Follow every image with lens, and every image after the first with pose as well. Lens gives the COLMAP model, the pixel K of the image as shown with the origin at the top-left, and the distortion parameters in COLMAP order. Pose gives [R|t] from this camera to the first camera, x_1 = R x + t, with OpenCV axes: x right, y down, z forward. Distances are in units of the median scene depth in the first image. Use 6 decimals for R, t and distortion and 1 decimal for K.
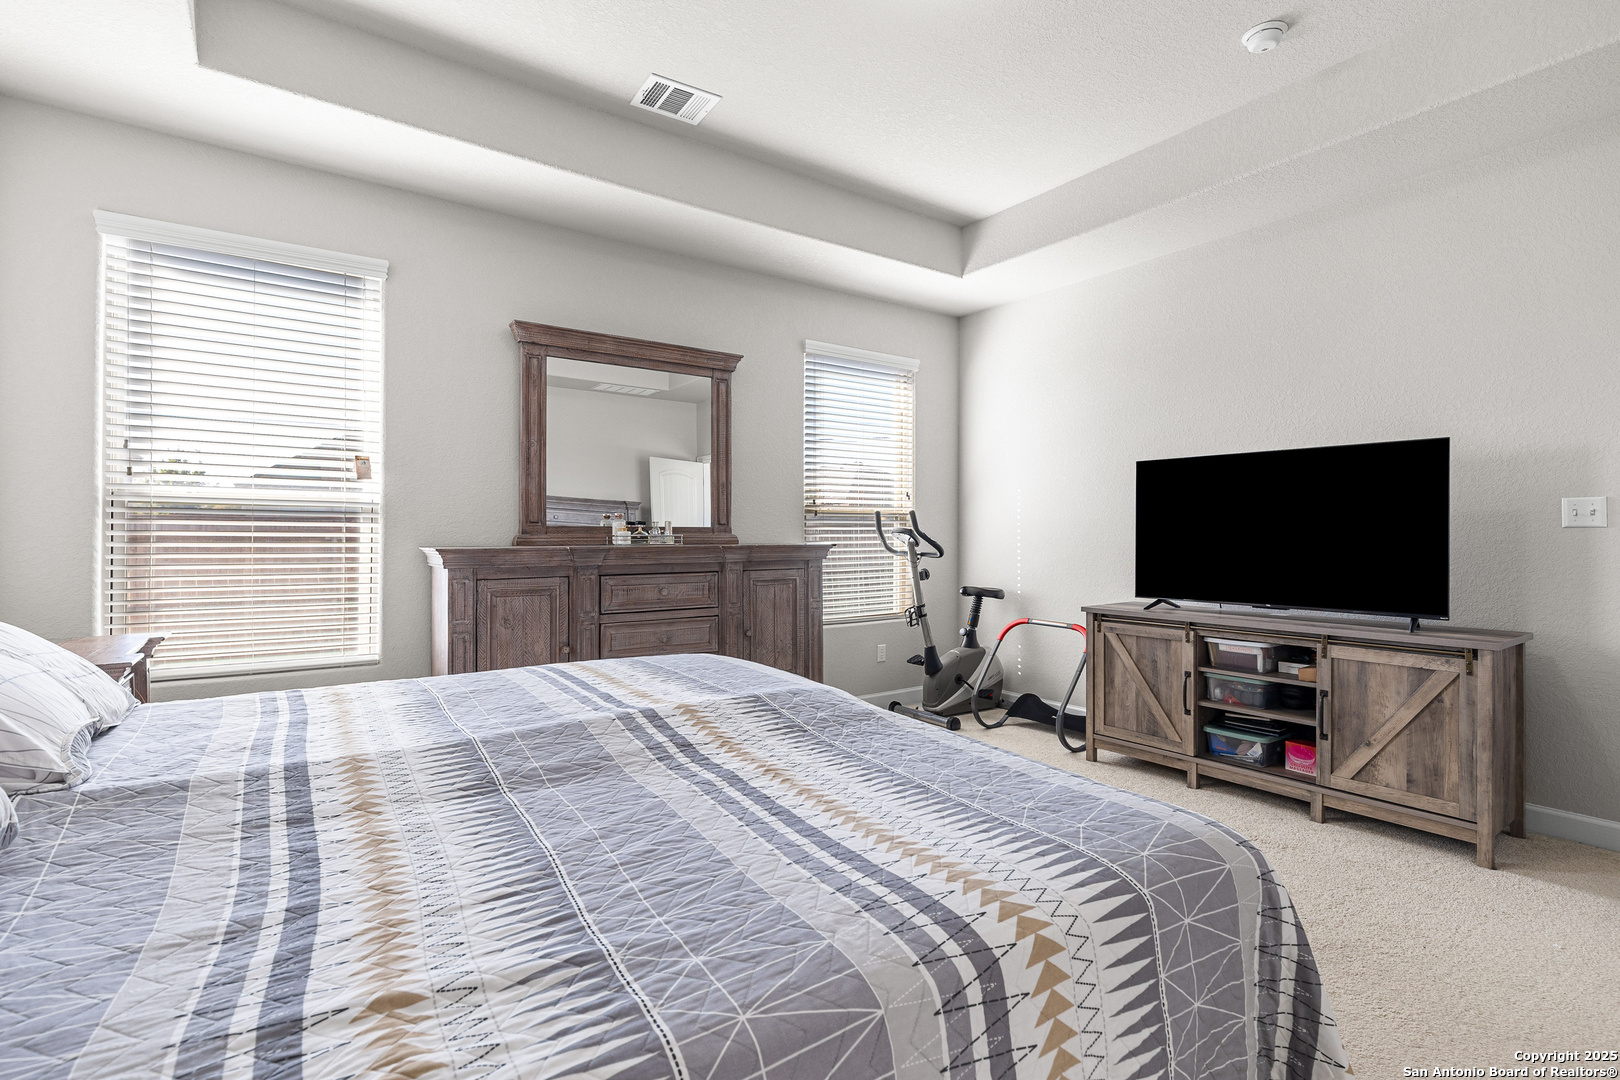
lens RADIAL K [[739.4, 0, 808.8], [0, 739.4, 533.6], [0, 0, 1]] dist [0.015266, -0.000606]
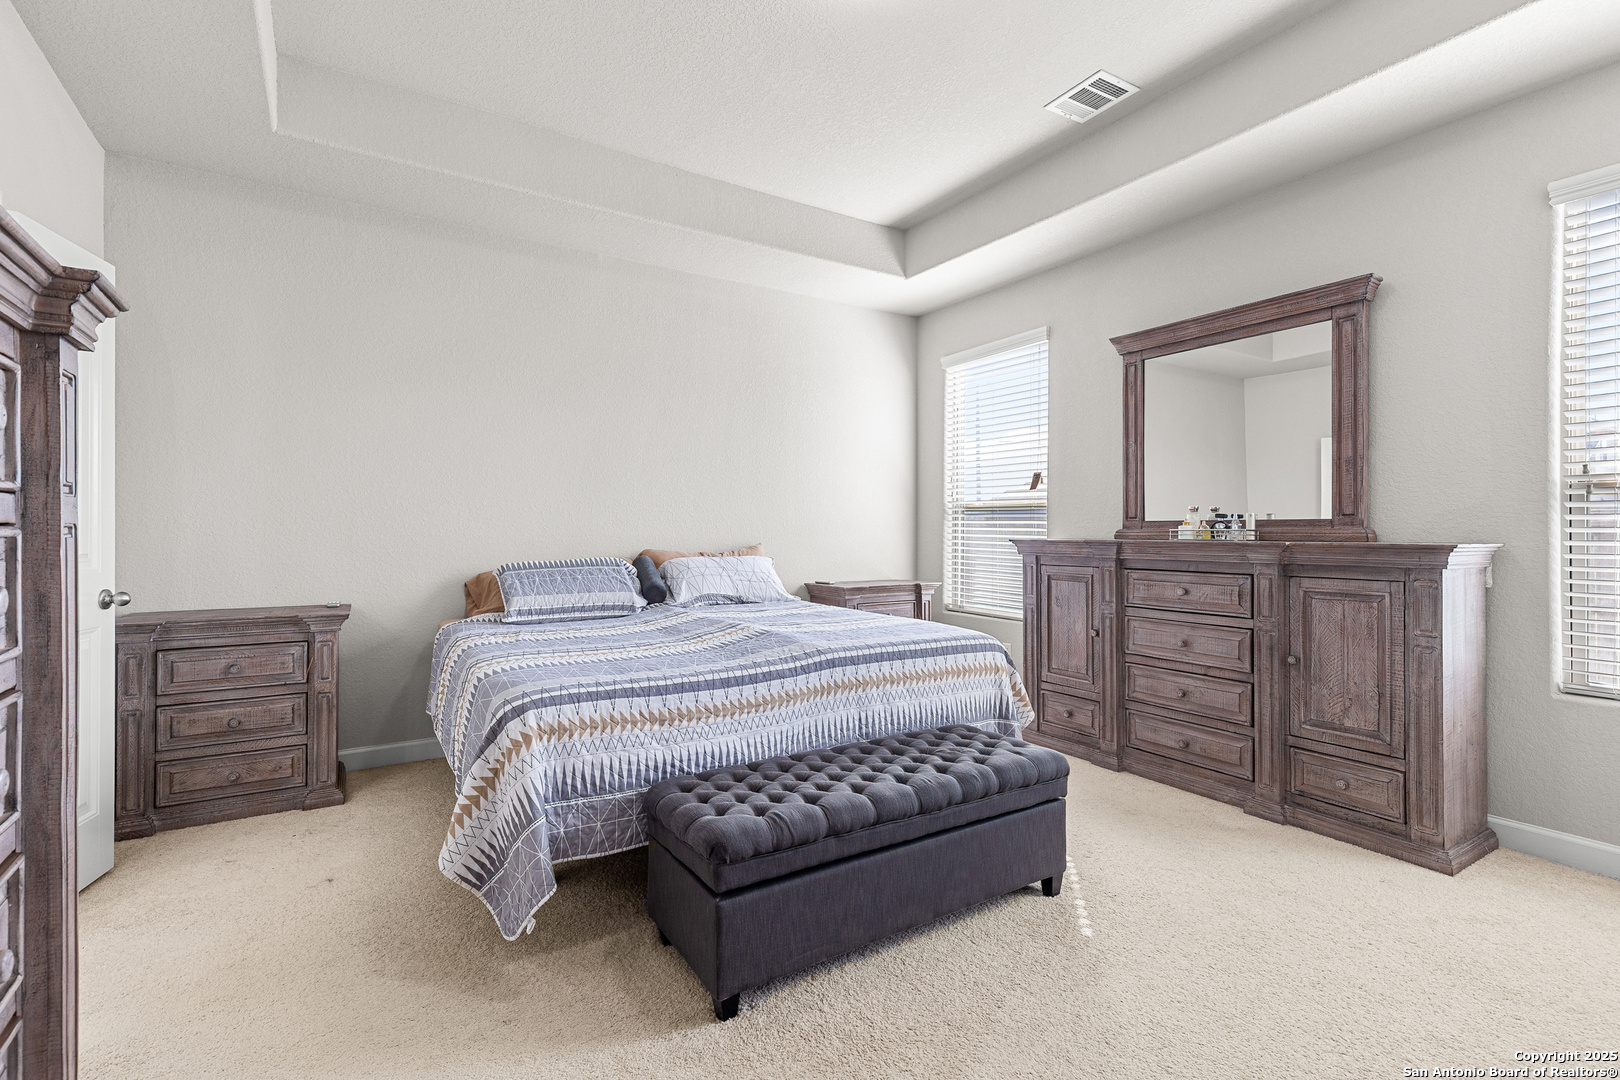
lens RADIAL K [[739.4, 0, 808.8], [0, 739.4, 533.6], [0, 0, 1]] dist [0.015266, -0.000606]
pose [[-0.027995, 0.005567, -0.999593, 0.700190], [-0.000003, 0.999984, 0.005569, 0.002064], [0.999608, 0.000158, -0.027994, 0.538460]]
